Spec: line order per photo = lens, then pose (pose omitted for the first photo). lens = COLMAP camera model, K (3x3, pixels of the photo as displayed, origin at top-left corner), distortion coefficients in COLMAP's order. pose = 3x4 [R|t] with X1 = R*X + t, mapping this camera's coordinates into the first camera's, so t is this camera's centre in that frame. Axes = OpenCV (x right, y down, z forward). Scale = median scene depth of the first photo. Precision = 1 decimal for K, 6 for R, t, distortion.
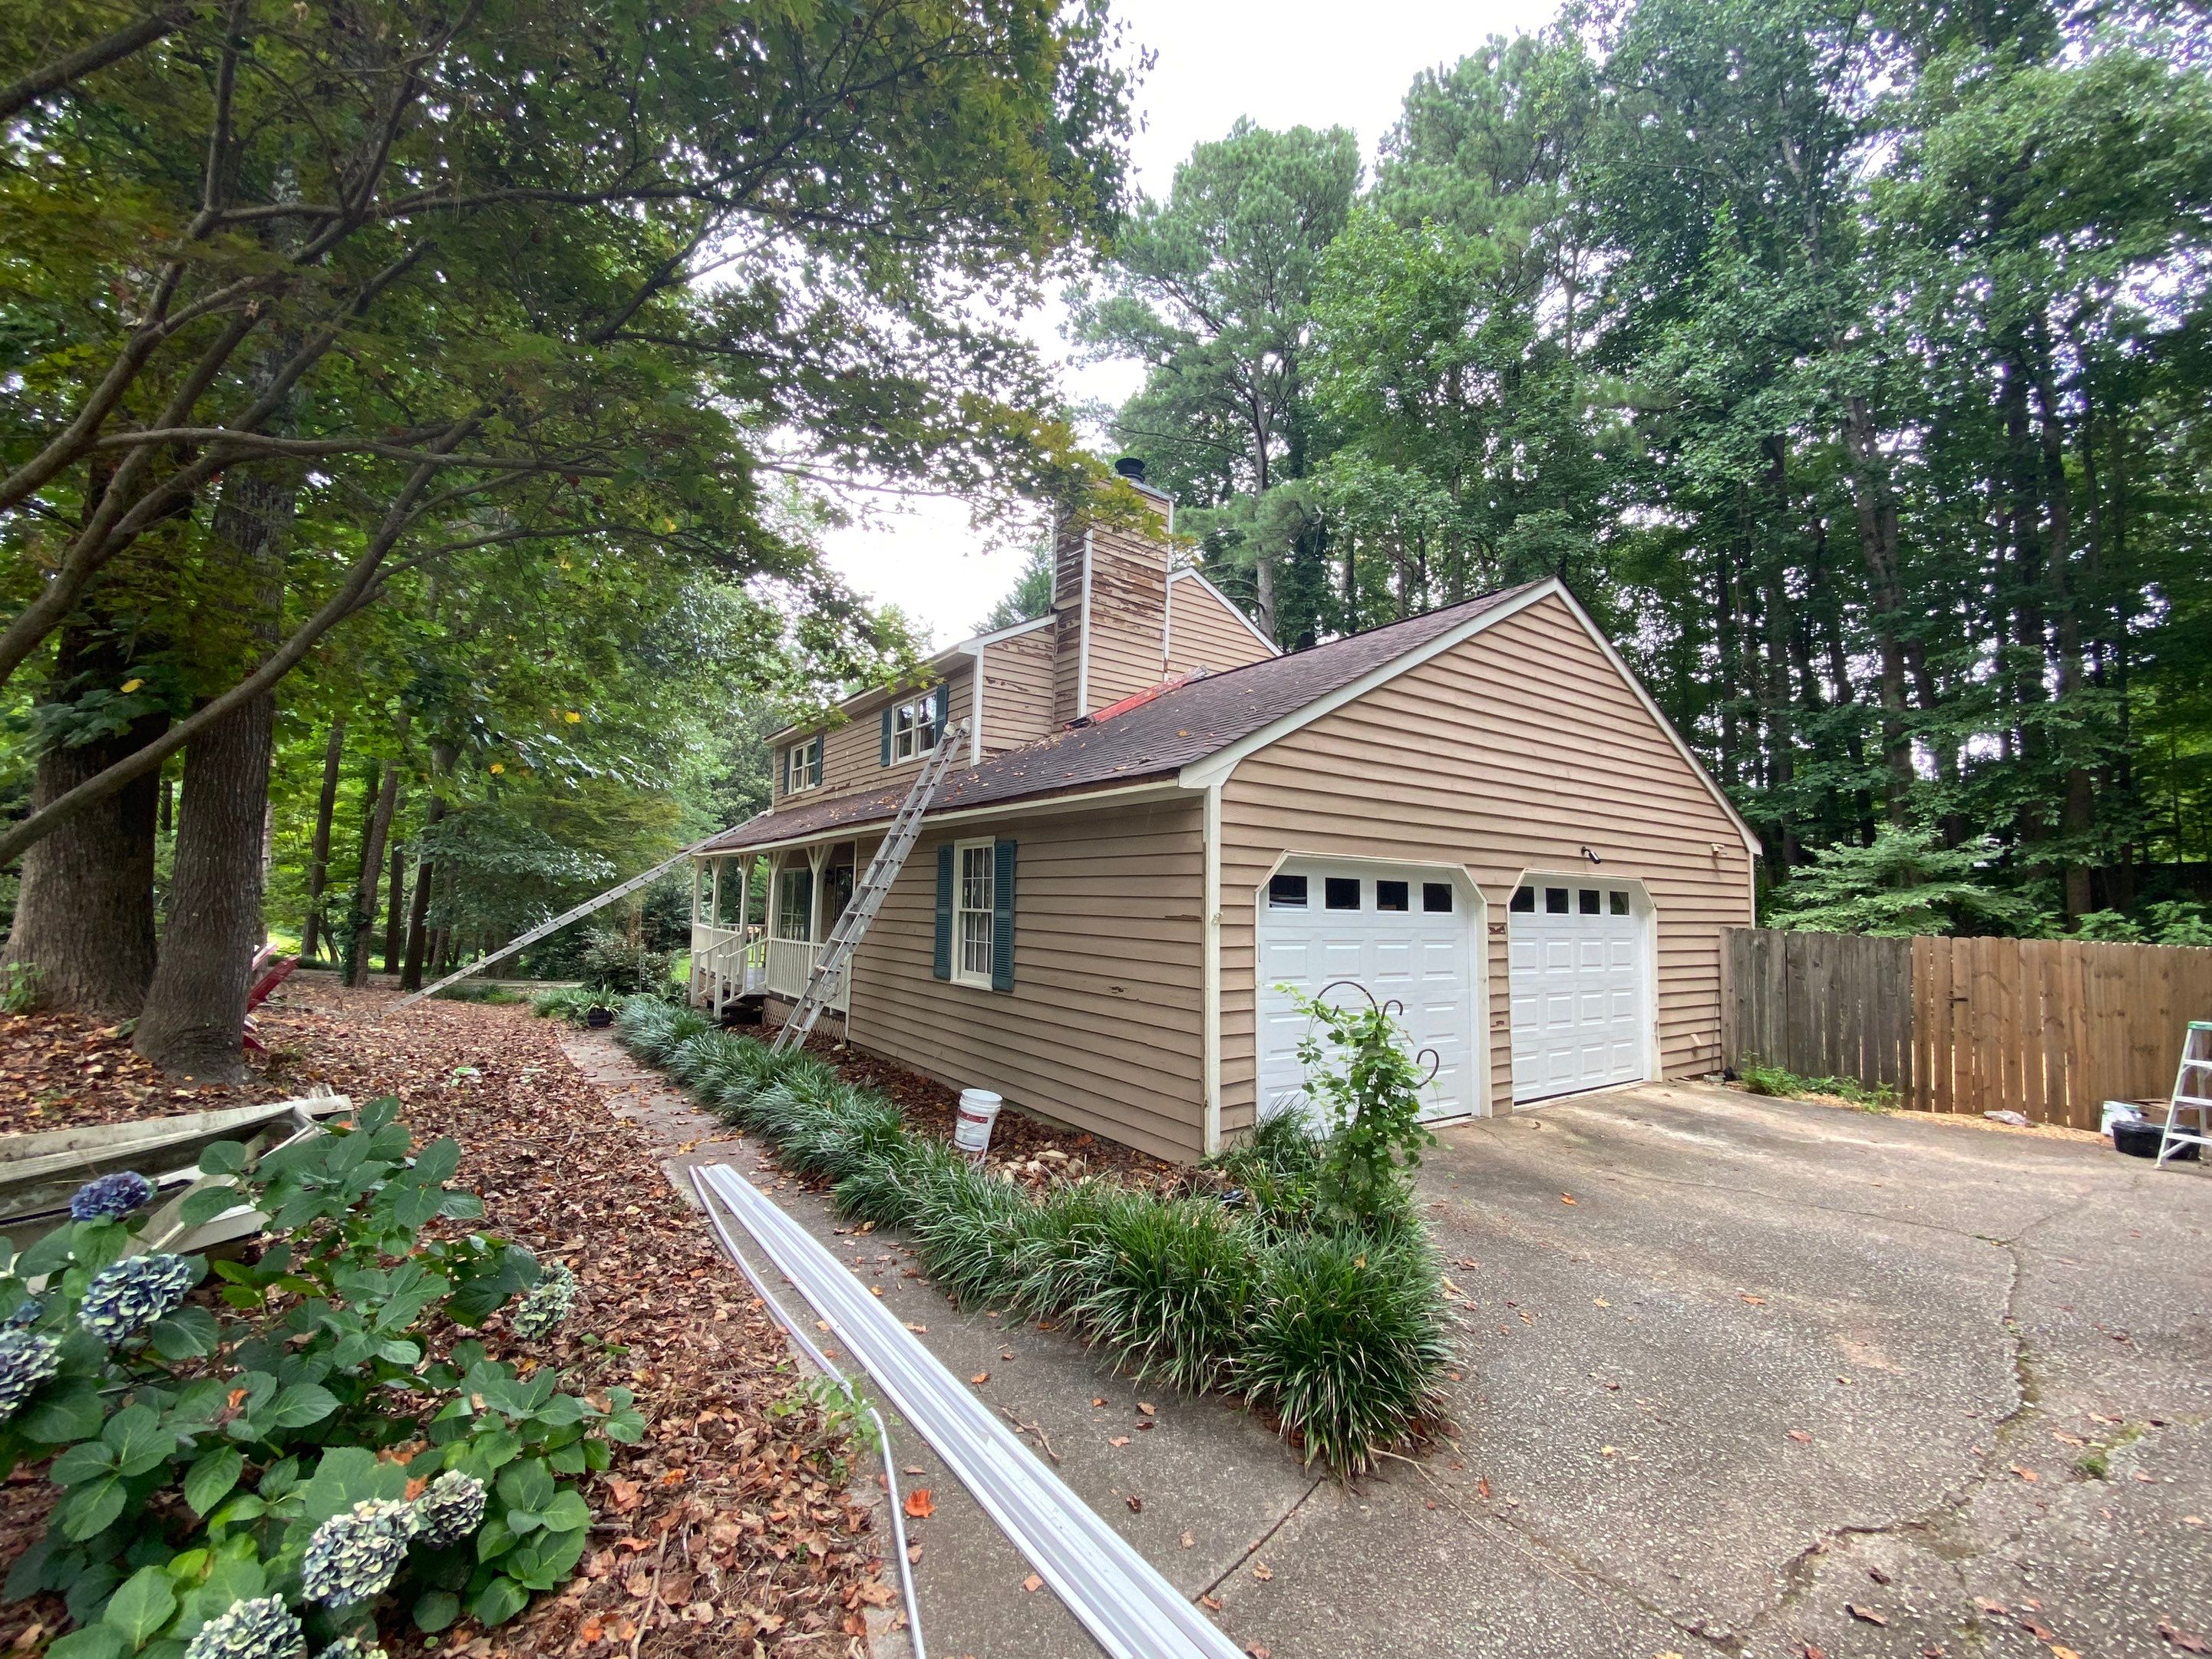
lens RADIAL K [[880.2, 0, 1106.0], [0, 880.2, 829.5], [0, 0, 1]] dist [0.035400, -0.025320]
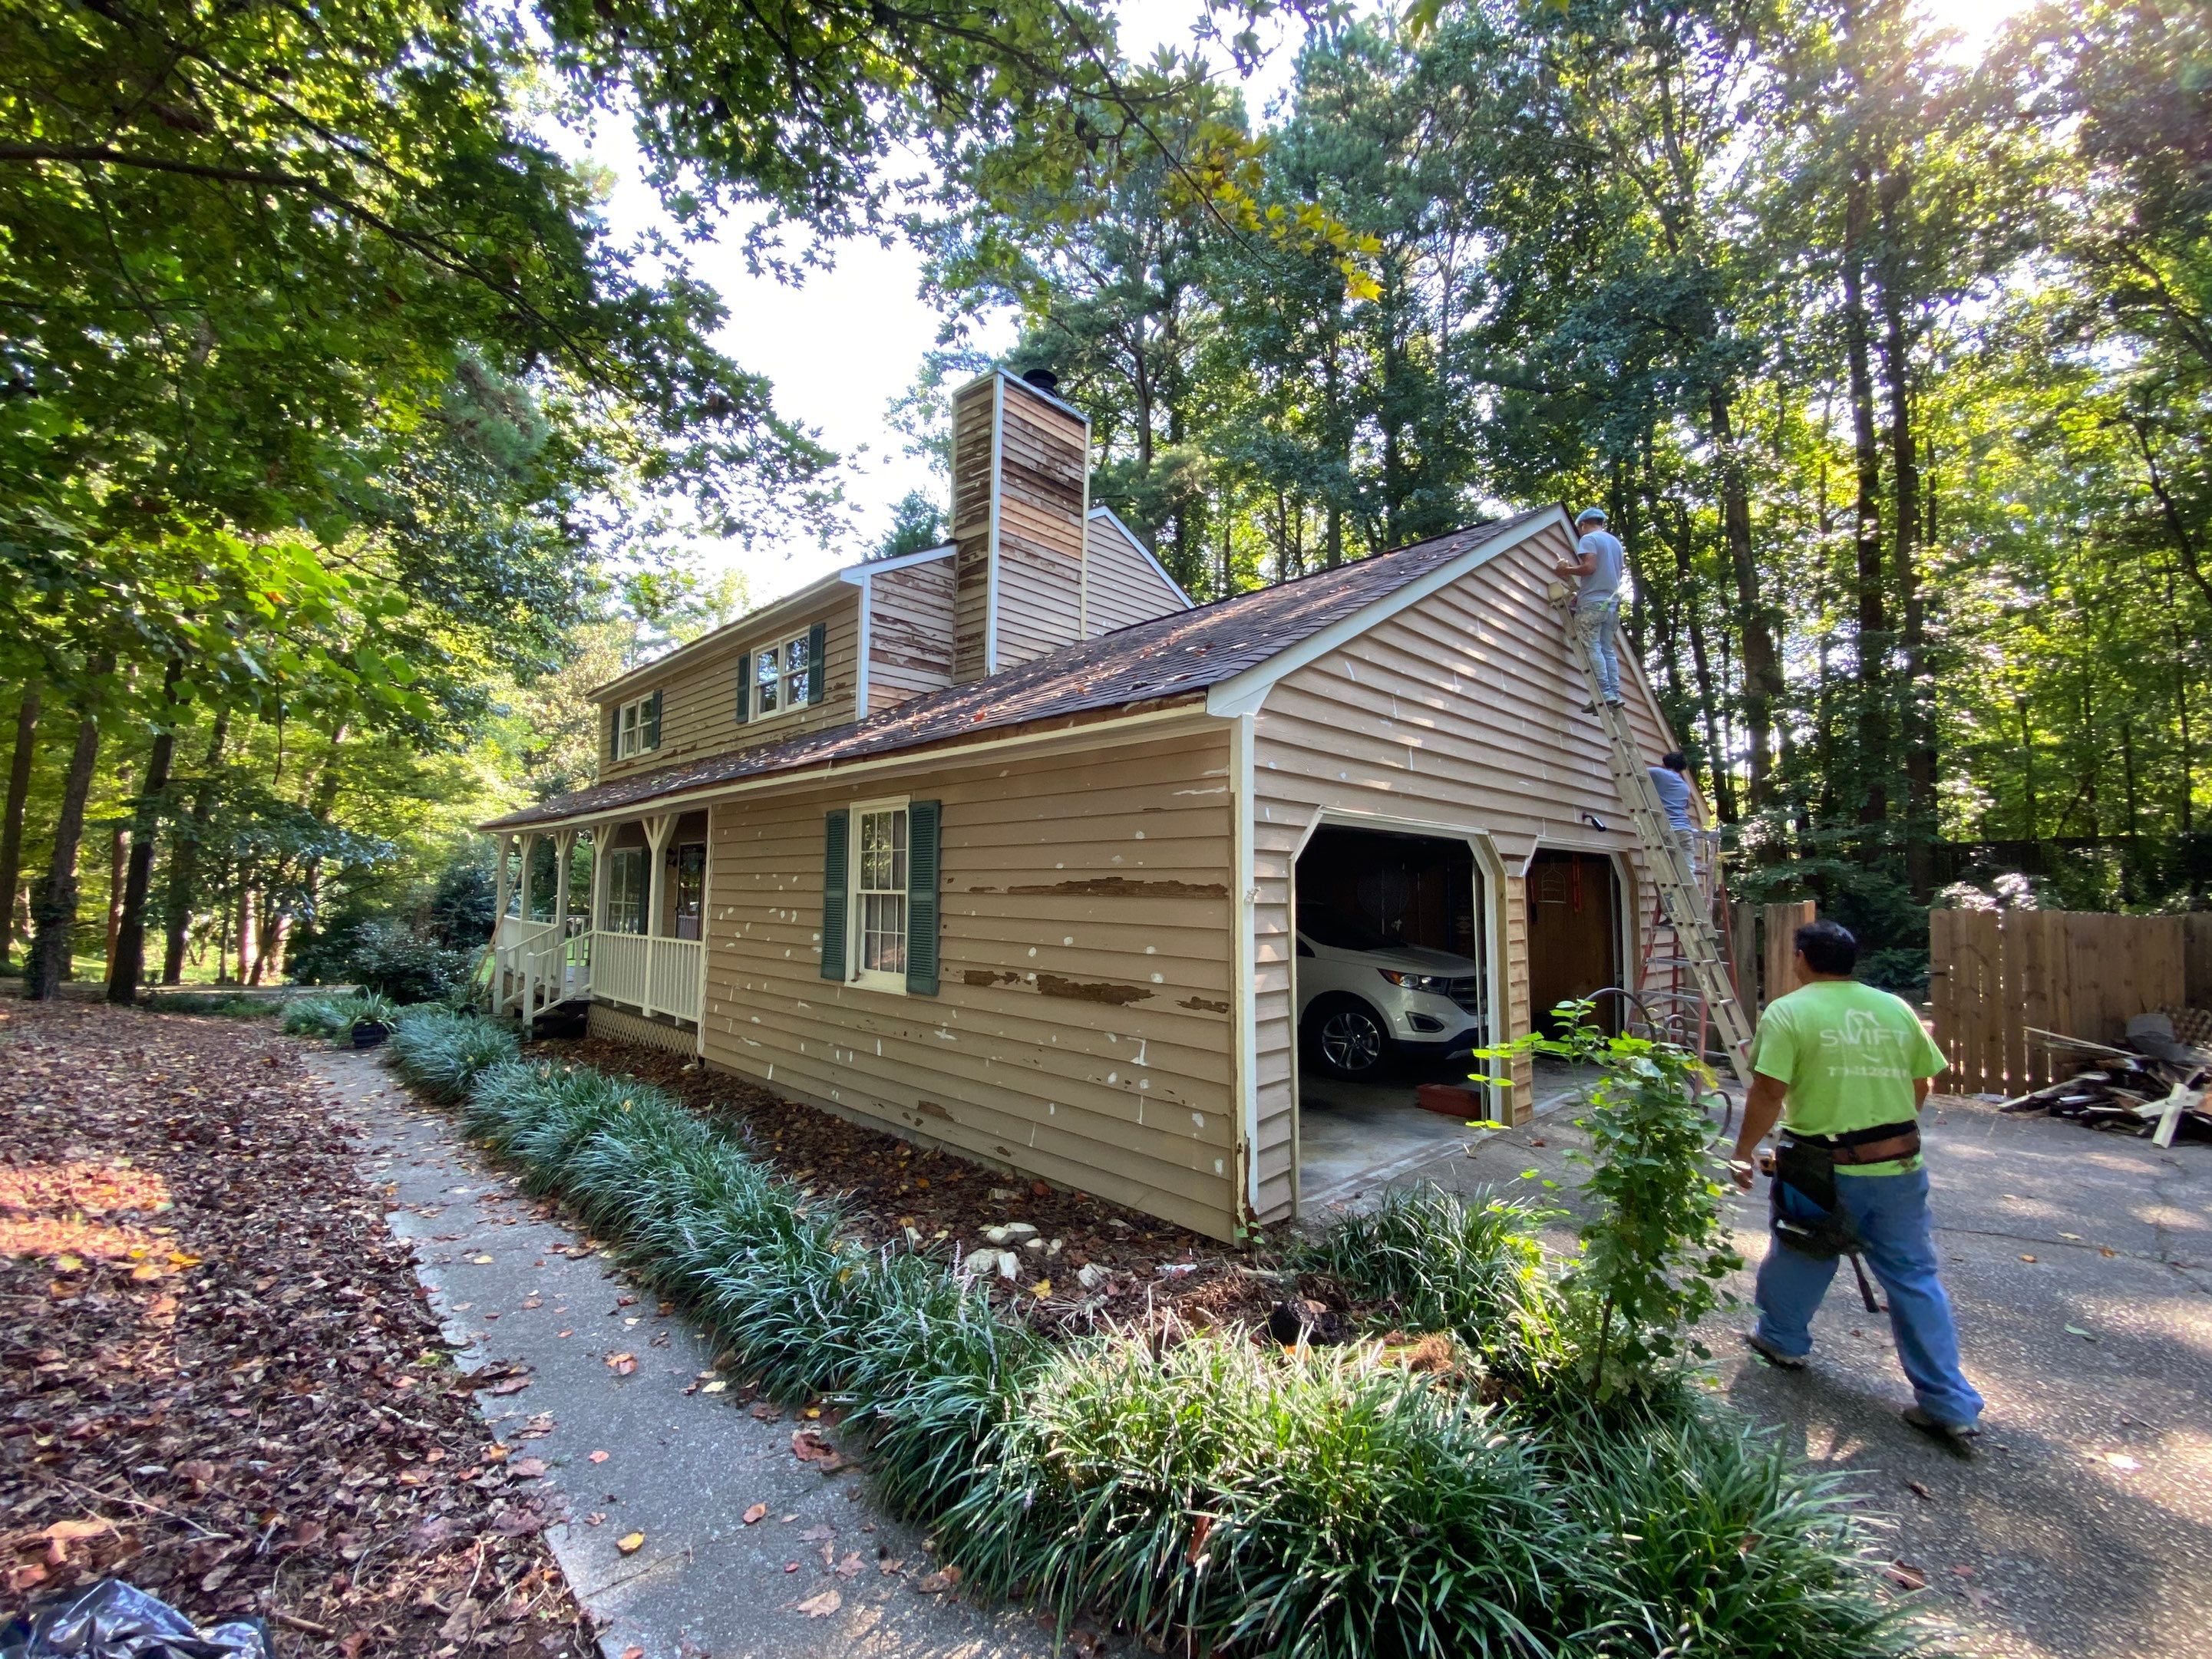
lens RADIAL K [[877.9, 0, 1106.0], [0, 877.9, 829.5], [0, 0, 1]] dist [0.026239, -0.021655]
pose [[0.987114, -0.000209, 0.160019, -0.040803], [-0.002530, 0.999854, 0.016913, 0.012228], [-0.159999, -0.017100, 0.986969, 0.109626]]
